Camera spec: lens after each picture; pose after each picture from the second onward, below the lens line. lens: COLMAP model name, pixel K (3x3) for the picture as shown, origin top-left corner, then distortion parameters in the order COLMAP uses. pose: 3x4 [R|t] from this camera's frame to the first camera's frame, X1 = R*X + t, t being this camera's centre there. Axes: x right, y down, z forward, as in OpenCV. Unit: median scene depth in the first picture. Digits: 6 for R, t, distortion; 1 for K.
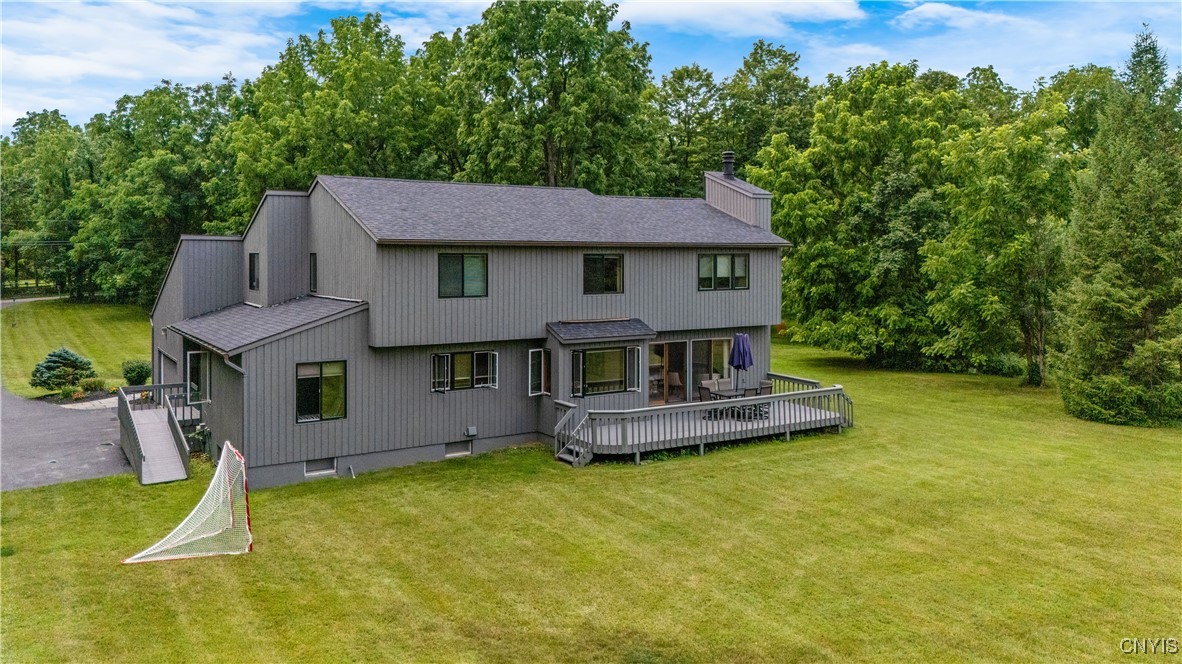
lens RADIAL K [[888.2, 0, 593.6], [0, 888.2, 243.9], [0, 0, 1]] dist [0.040983, -0.001051]
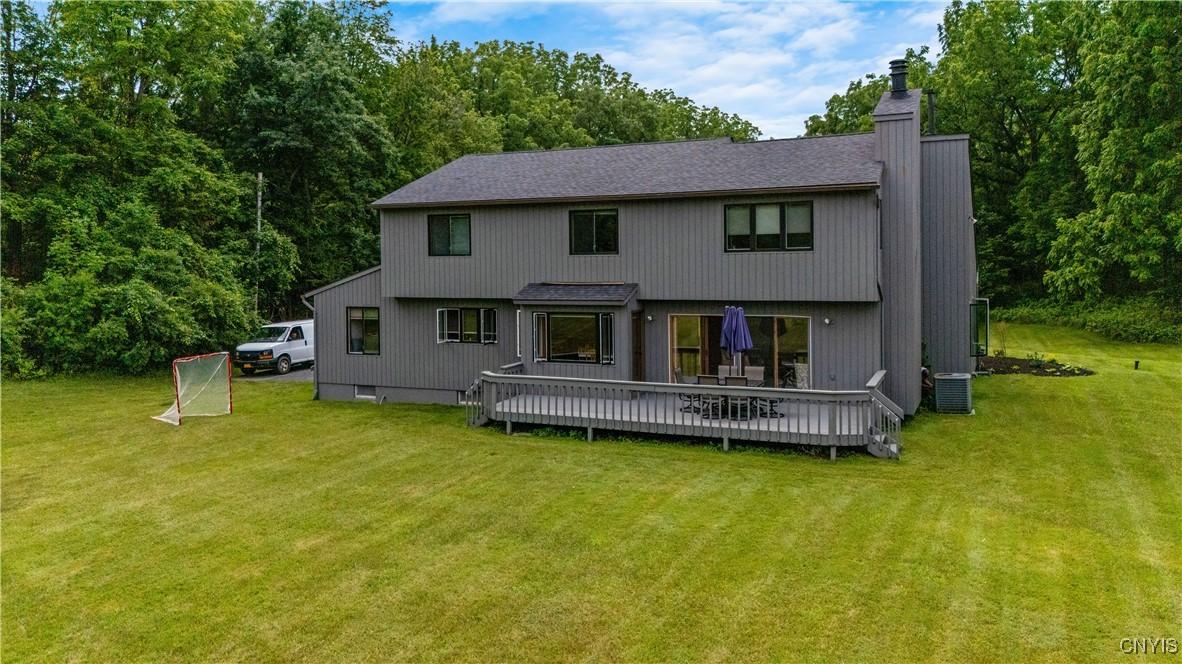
lens RADIAL K [[883.0, 0, 585.6], [0, 883.0, 275.2], [0, 0, 1]] dist [0.035556, -0.001645]
pose [[0.551147, 0.011287, -0.834332, 0.787848], [0.023867, 0.999286, 0.029285, 0.053443], [0.834067, -0.036053, 0.550484, 0.522710]]
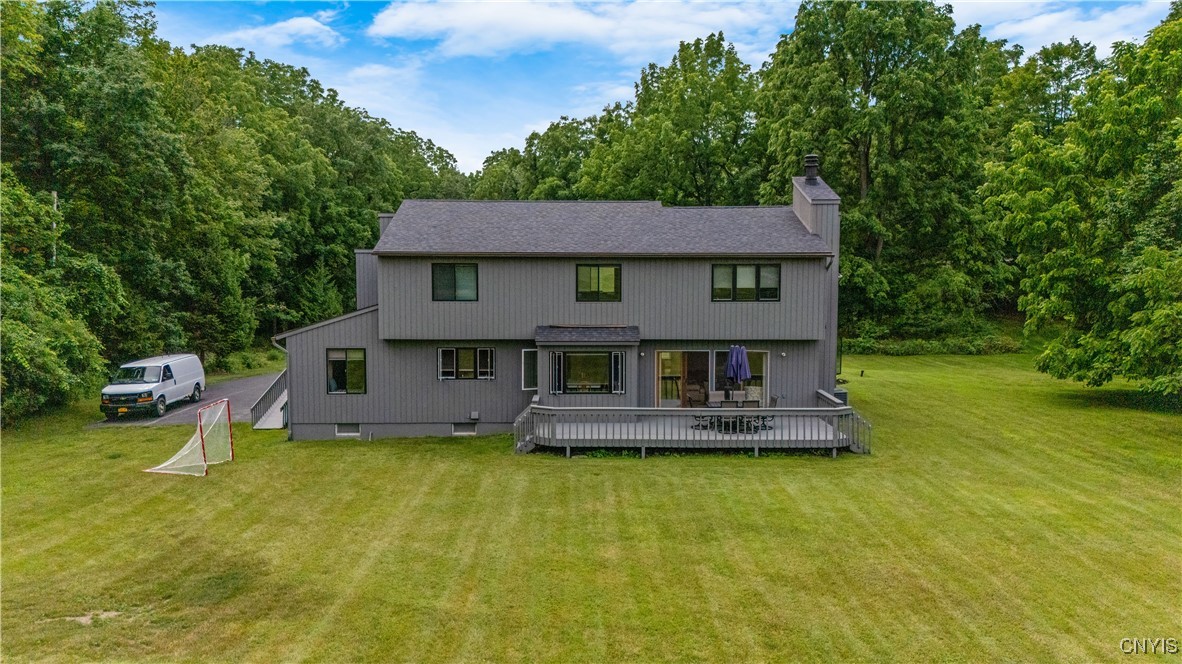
lens RADIAL K [[867.4, 0, 586.1], [0, 867.4, 316.2], [0, 0, 1]] dist [0.043102, -0.008322]
pose [[0.852066, 0.032173, -0.522445, 0.567796], [0.004494, 0.997623, 0.068765, 0.002137], [0.523416, -0.060940, 0.849895, 0.111268]]
